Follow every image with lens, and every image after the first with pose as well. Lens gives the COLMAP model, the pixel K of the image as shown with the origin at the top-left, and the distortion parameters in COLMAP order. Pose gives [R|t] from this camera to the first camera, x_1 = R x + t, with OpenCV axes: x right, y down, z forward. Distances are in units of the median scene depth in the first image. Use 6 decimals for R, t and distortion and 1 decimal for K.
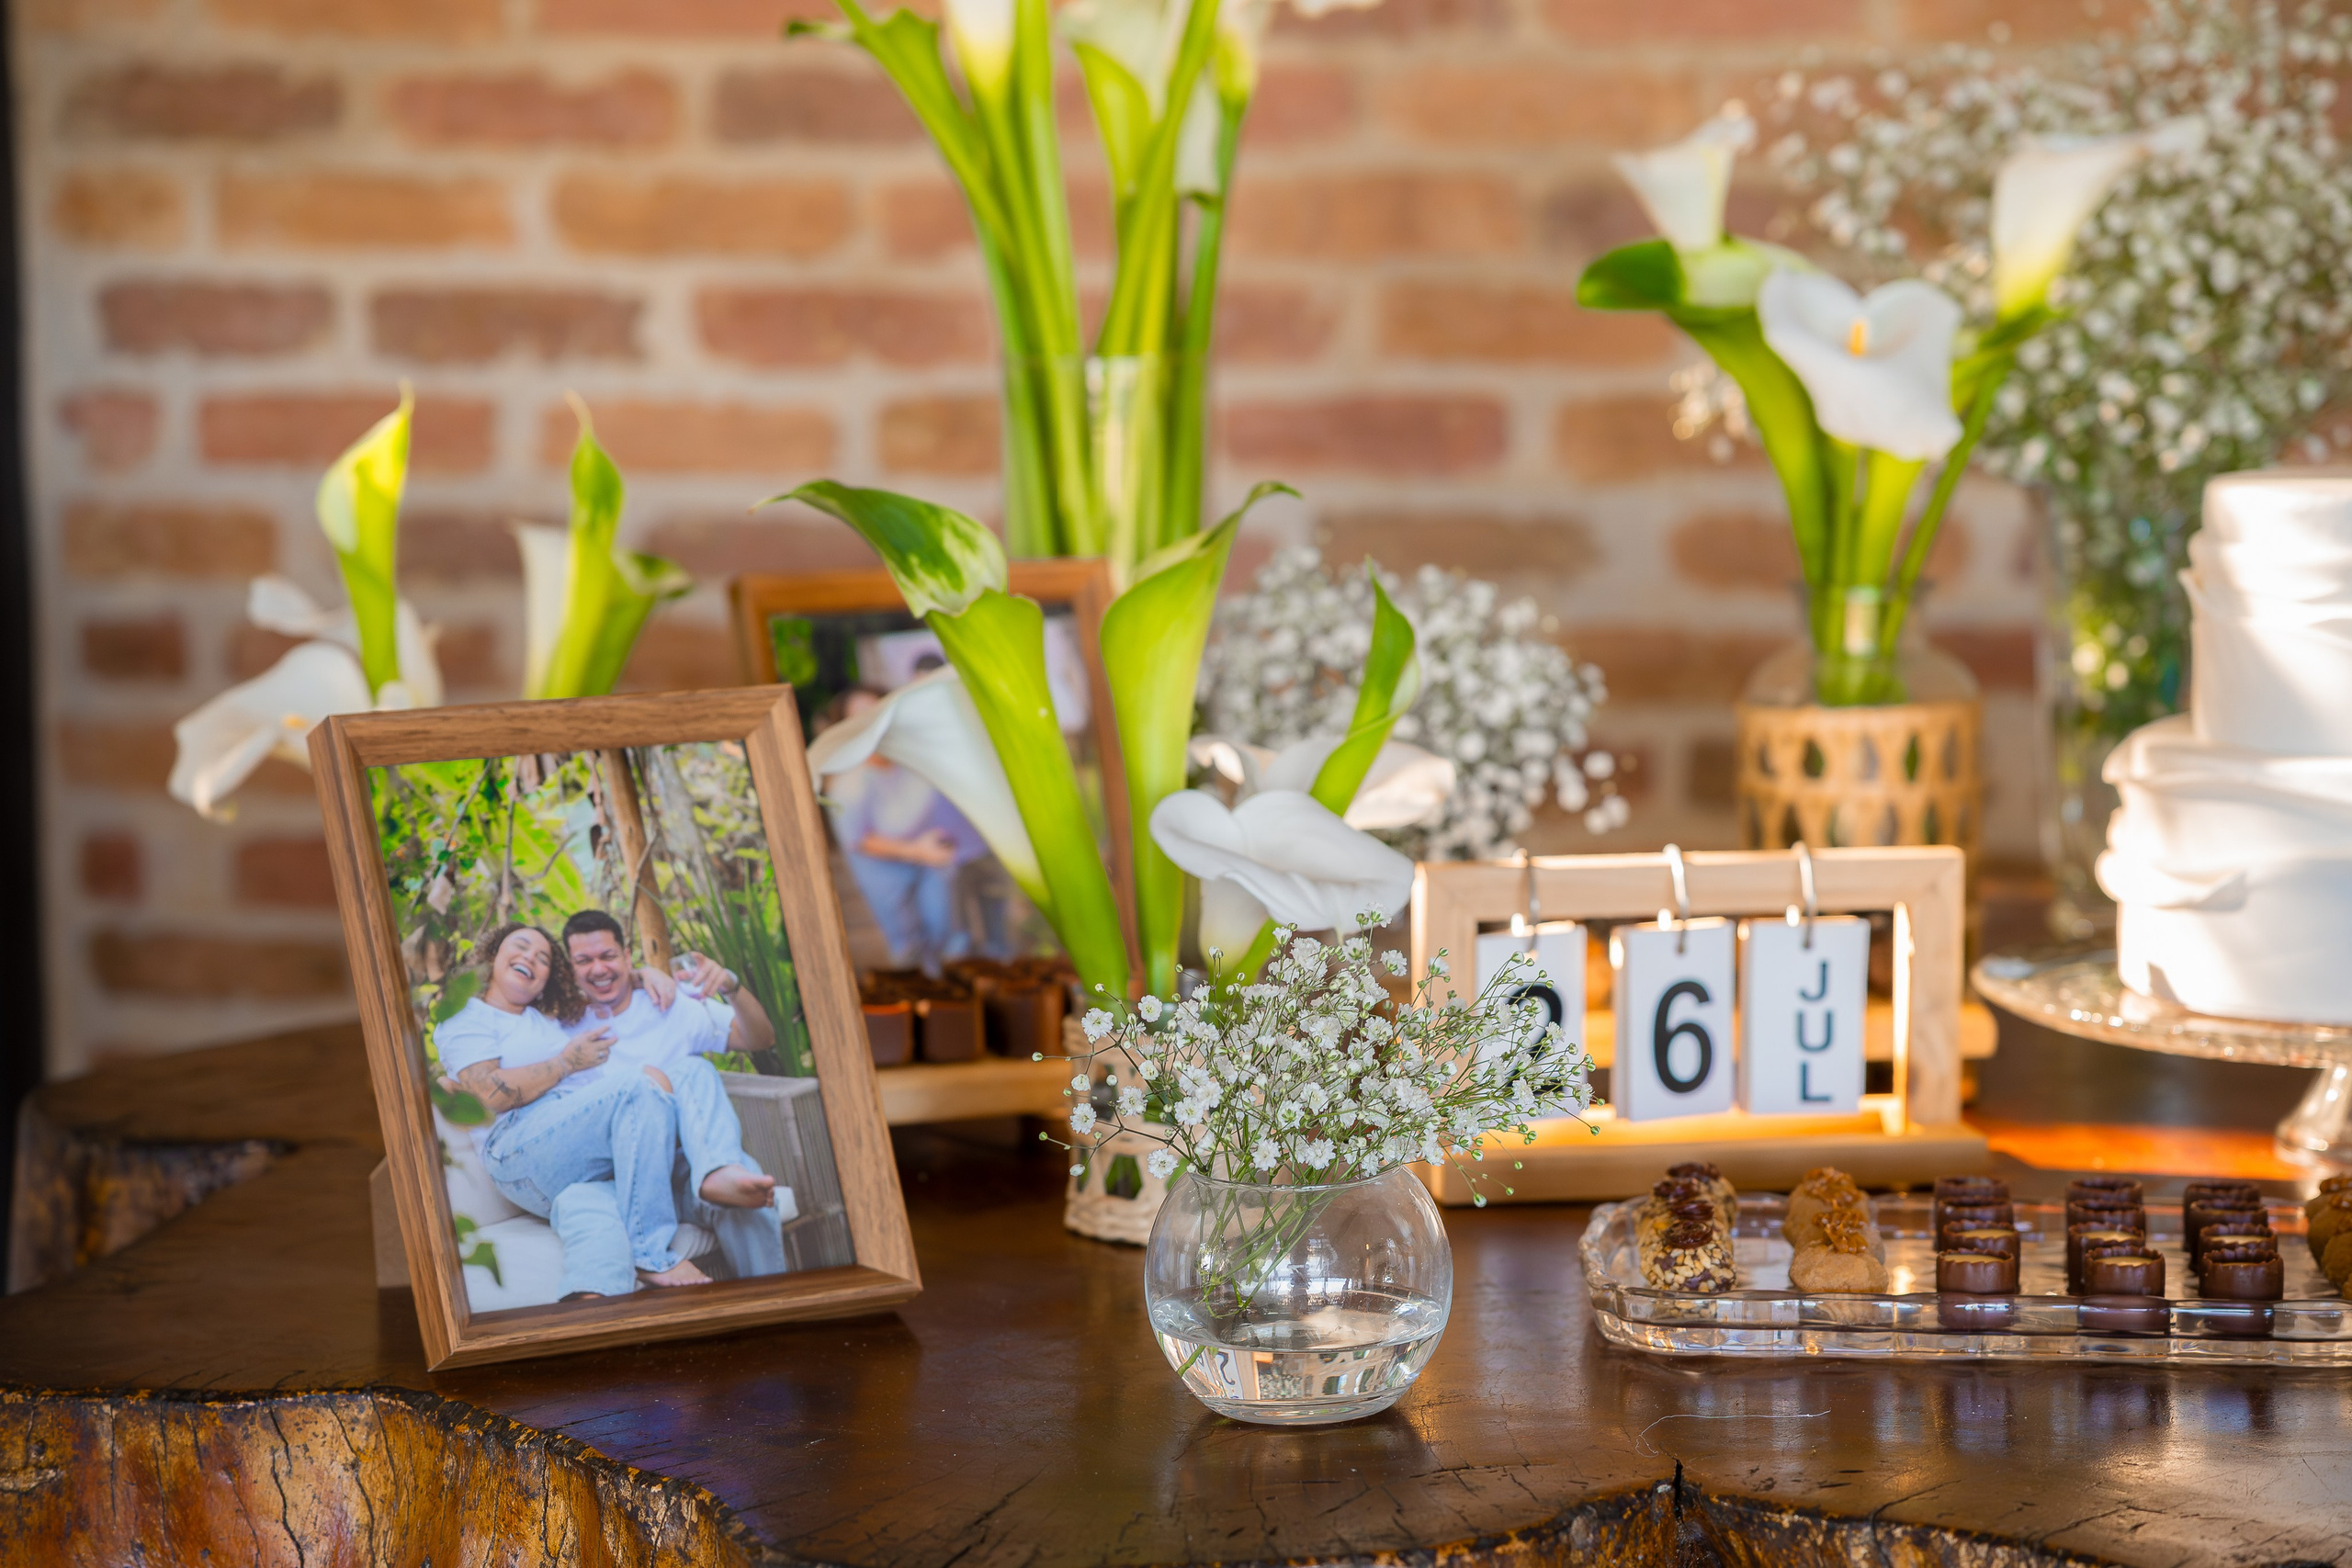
lens RADIAL K [[5325.6, 0, 1177.2], [0, 5325.6, 780.9], [0, 0, 1]] dist [0.164747, 0.000000]
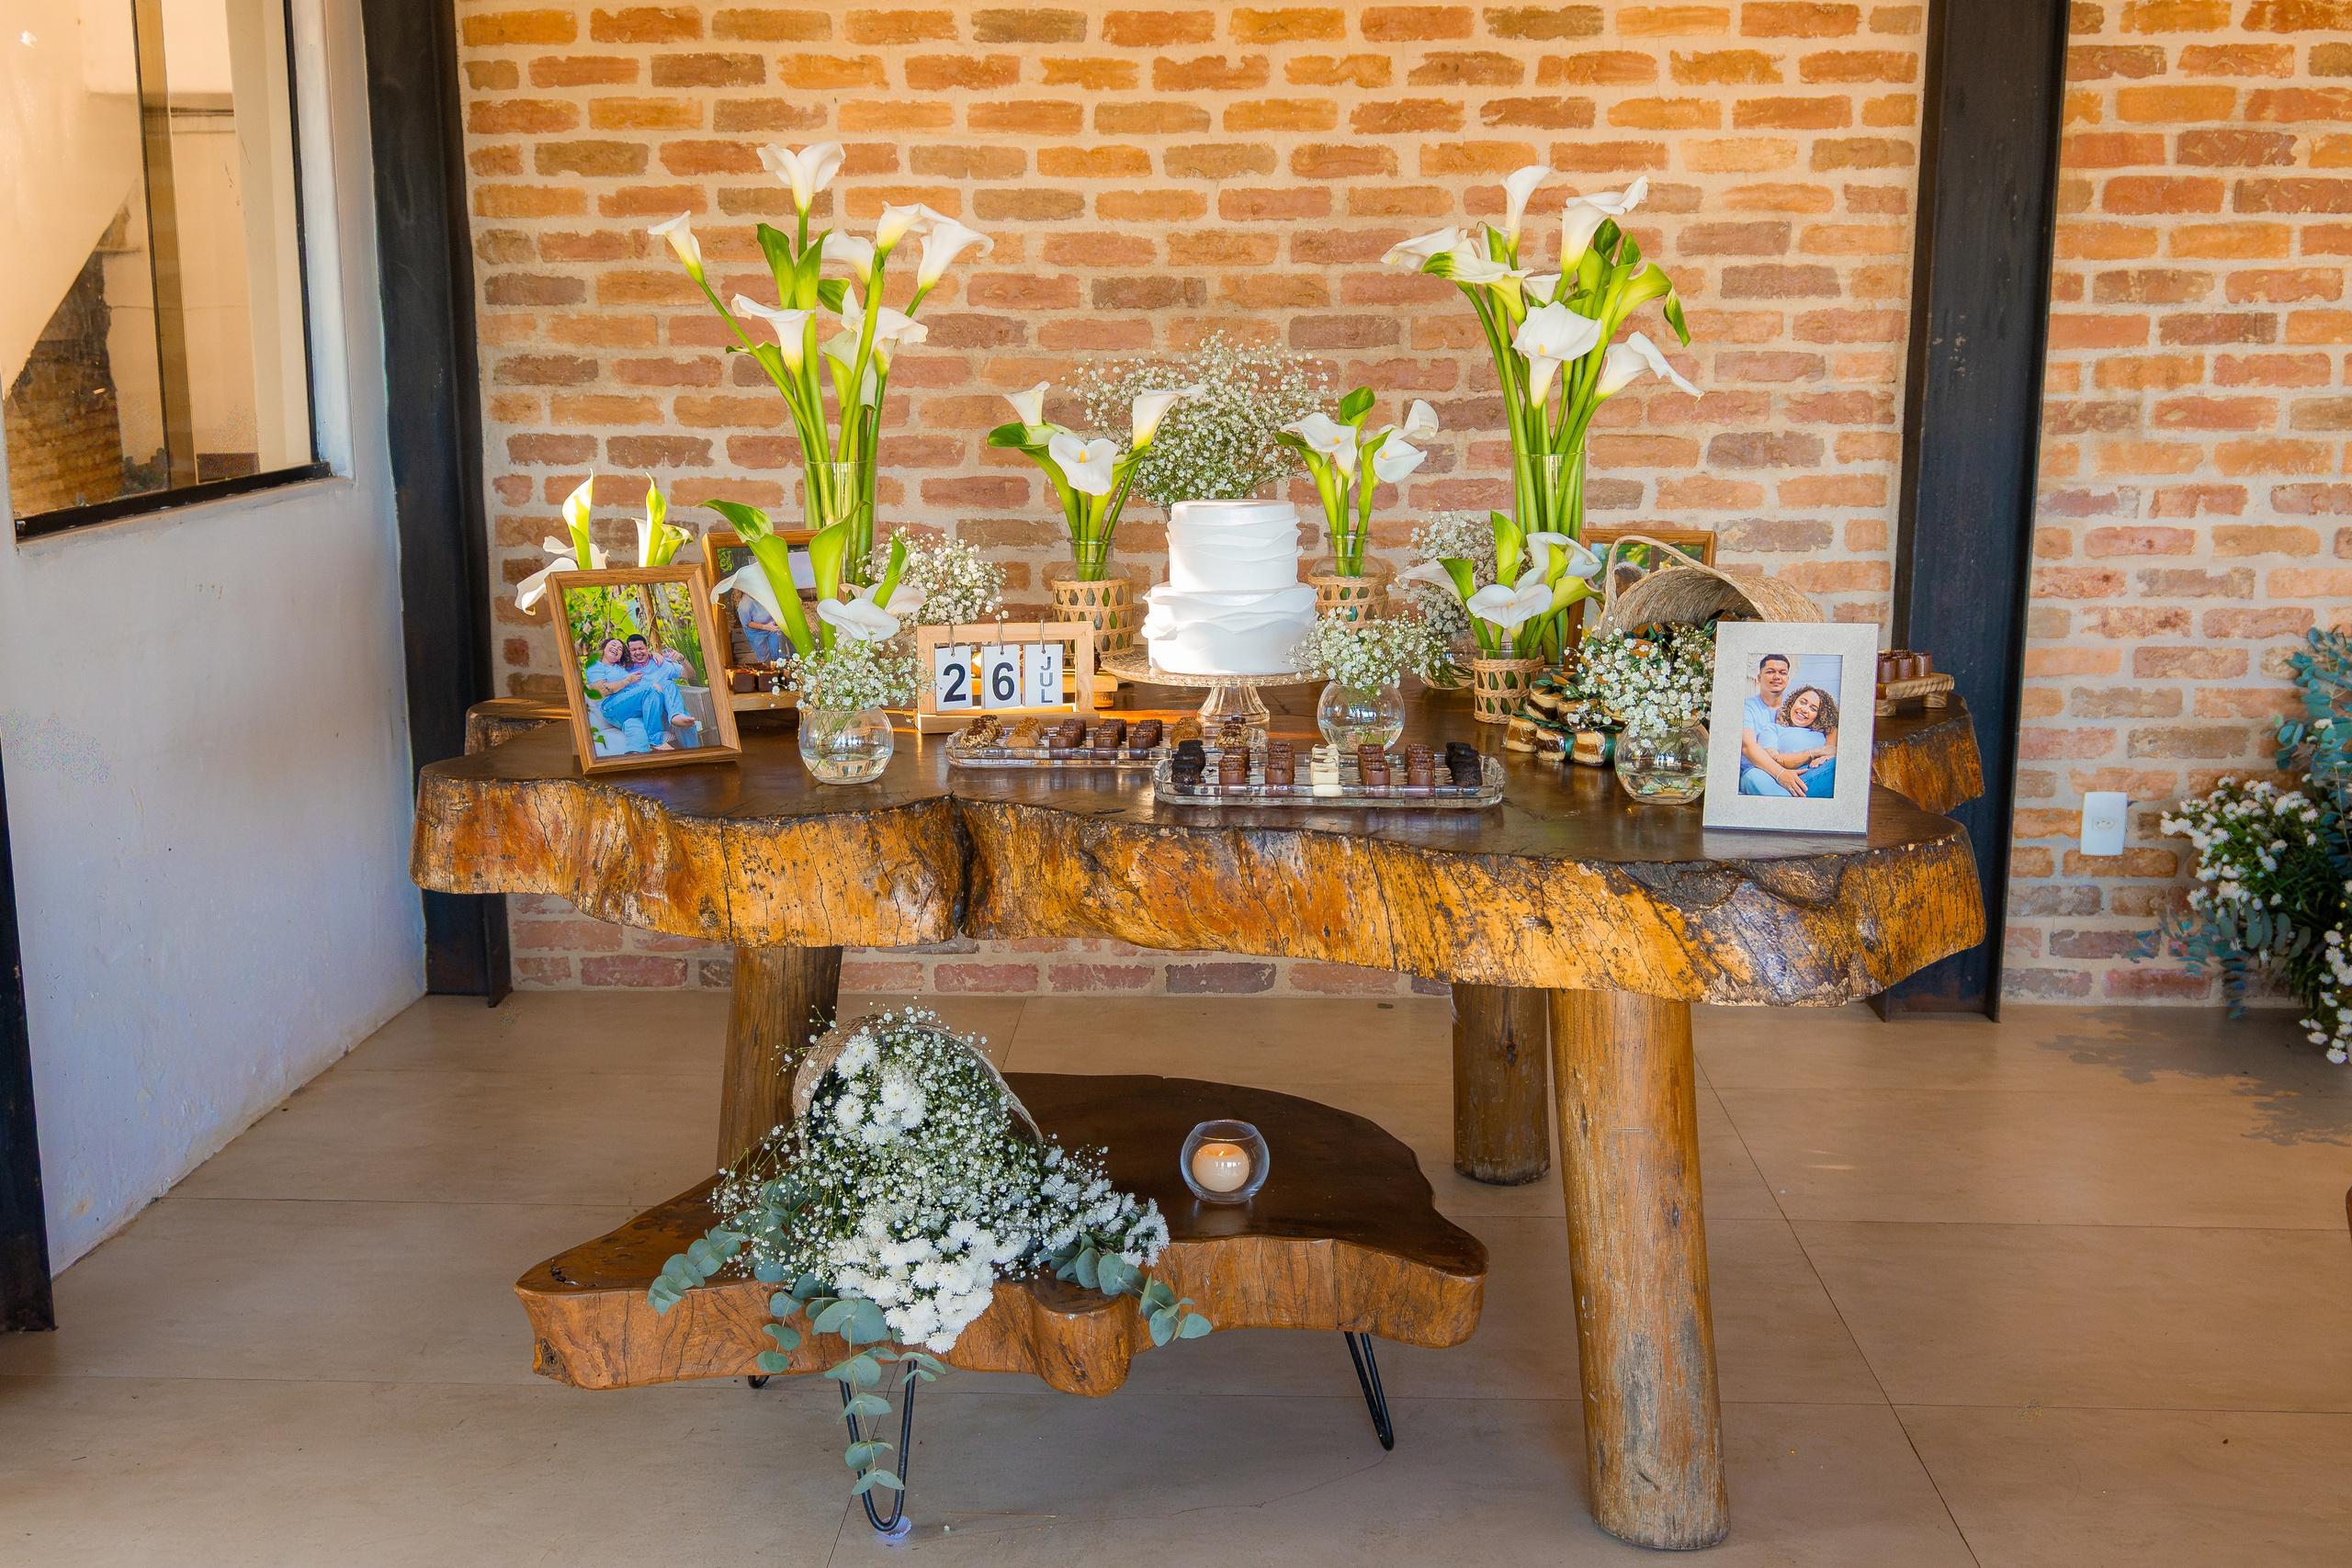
lens RADIAL K [[2381.7, 0, 1174.7], [0, 2381.7, 797.1], [0, 0, 1]] dist [0.006667, 0.000000]
pose [[0.998574, -0.004347, 0.053215, 0.135018], [0.001309, 0.998373, 0.056999, 0.040653], [-0.053376, -0.056848, 0.996955, -0.439867]]
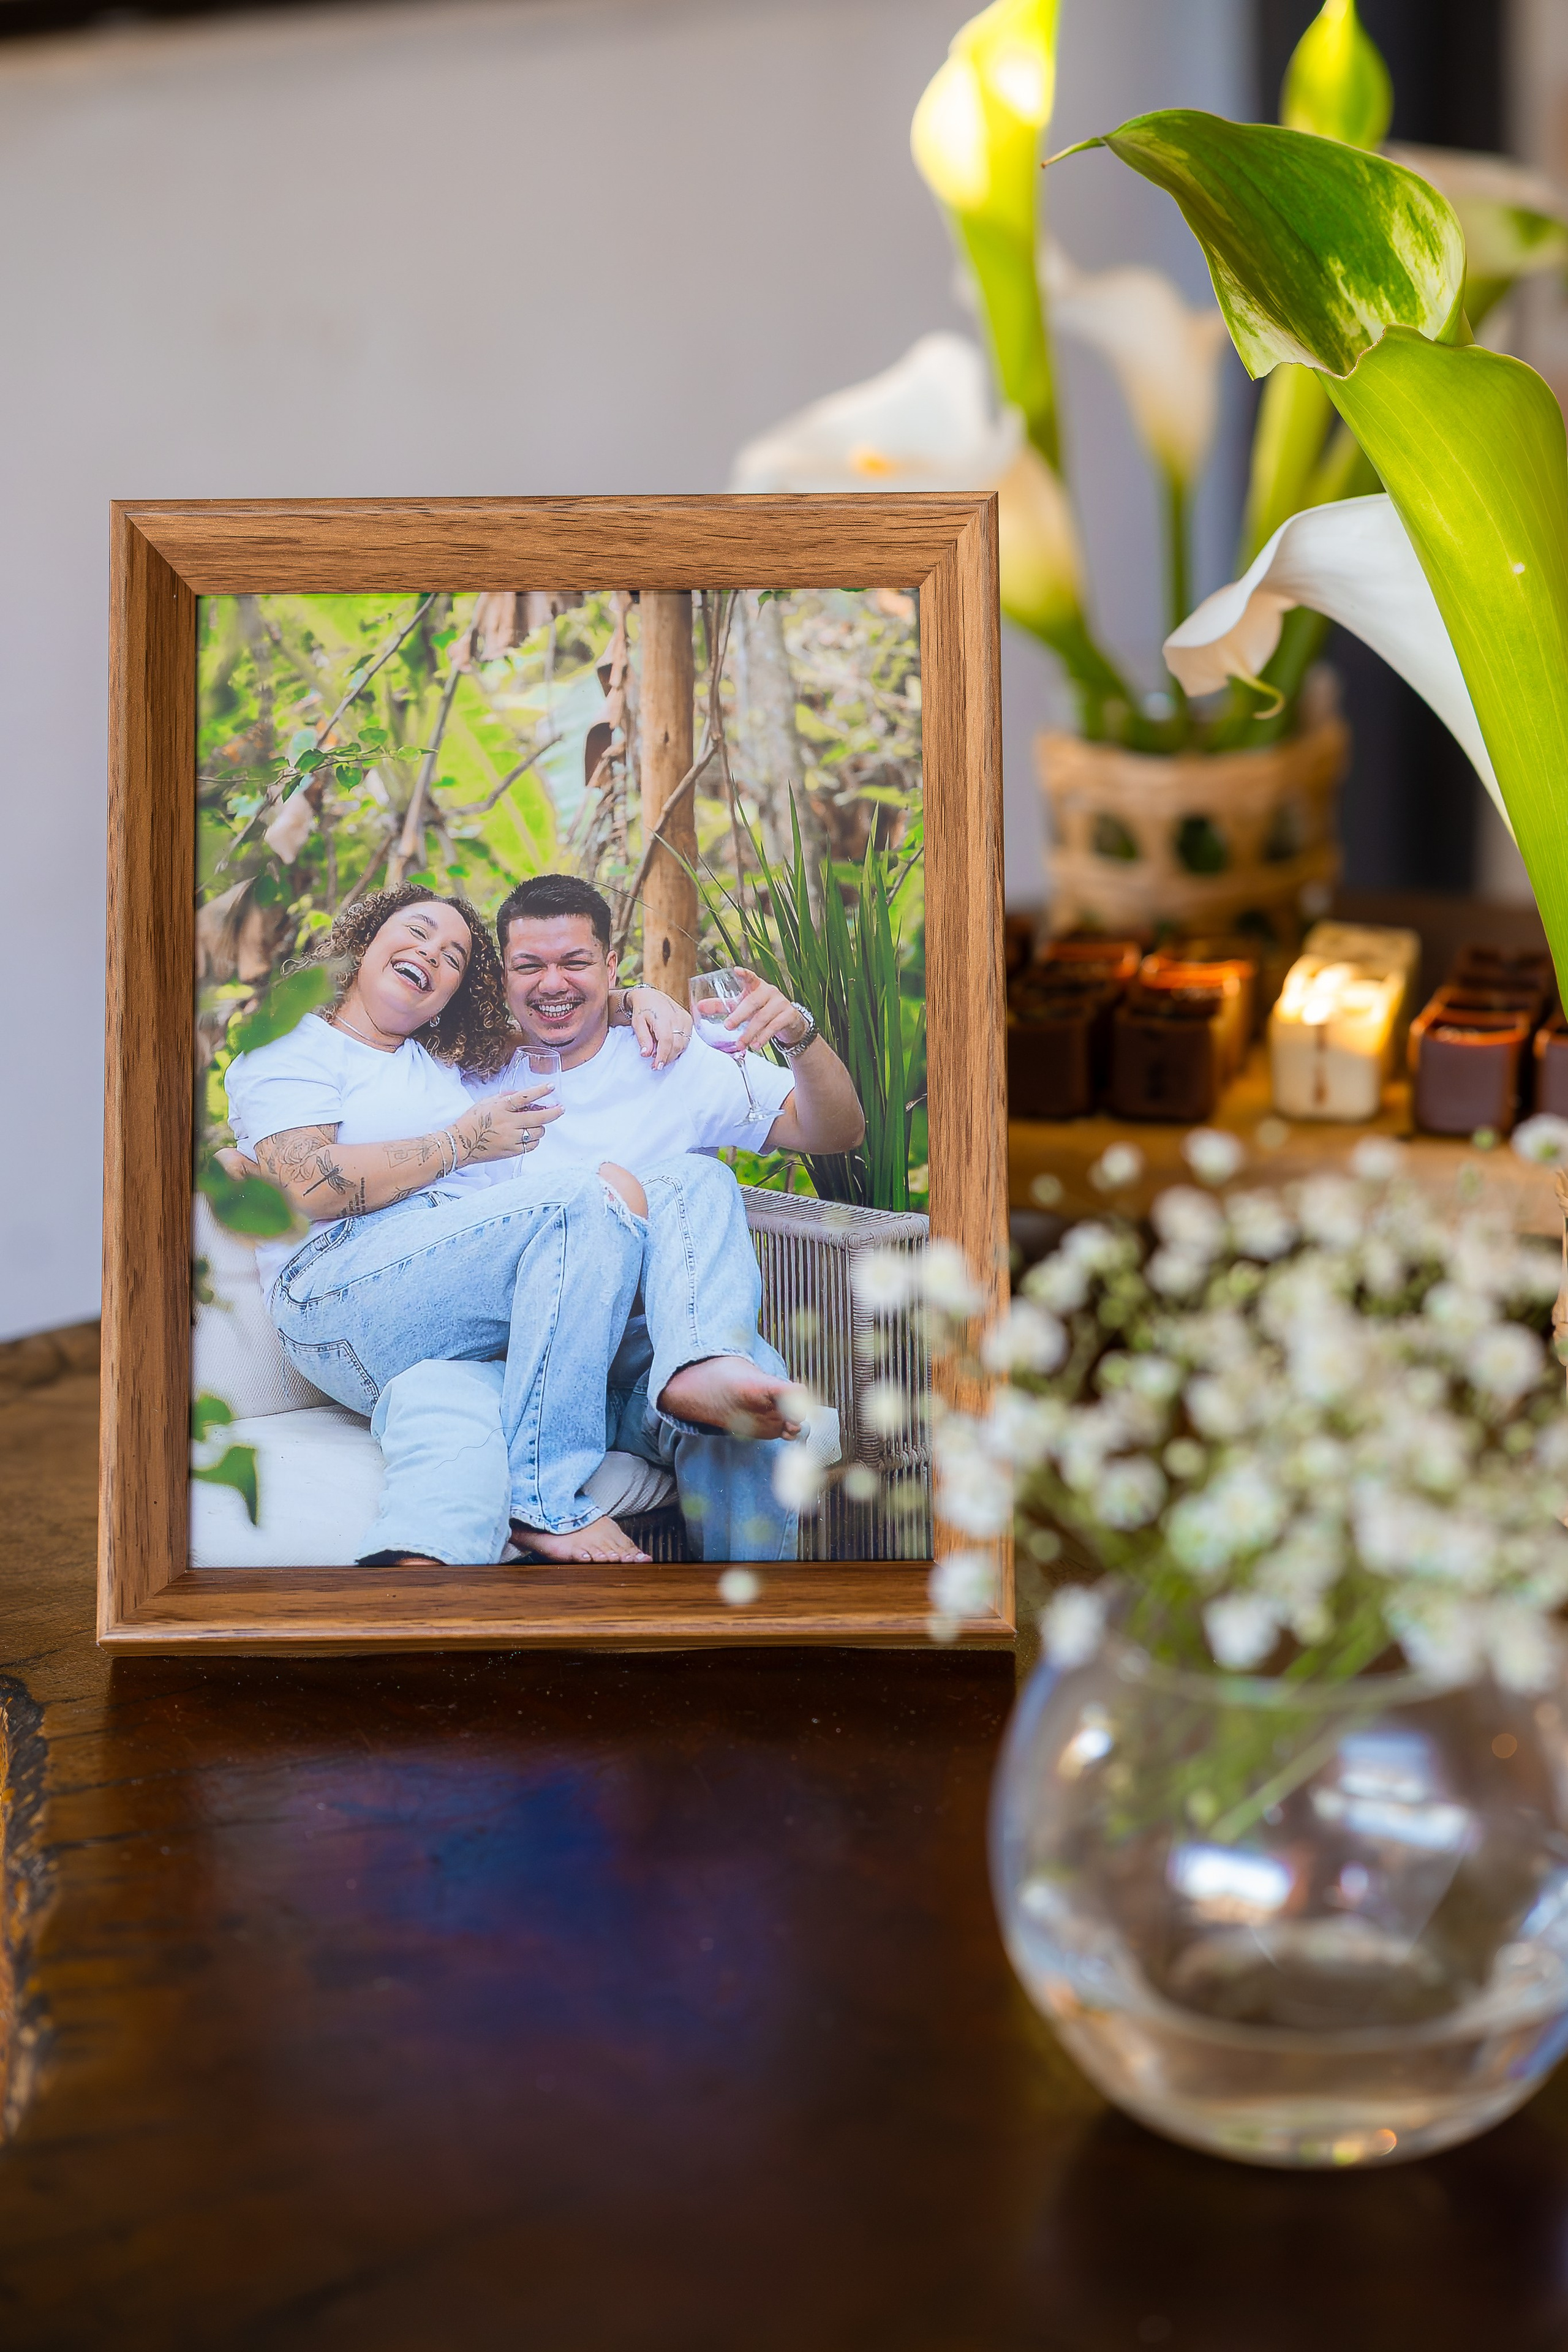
lens RADIAL K [[5326.2, 0, 783.0], [0, 5326.2, 1177.4], [0, 0, 1]] dist [0.164747, 0.000000]
pose [[0.865447, 0.135773, -0.482253, 0.188630], [-0.059040, 0.983510, 0.170945, -0.042673], [0.497510, -0.119471, 0.859192, 0.520443]]
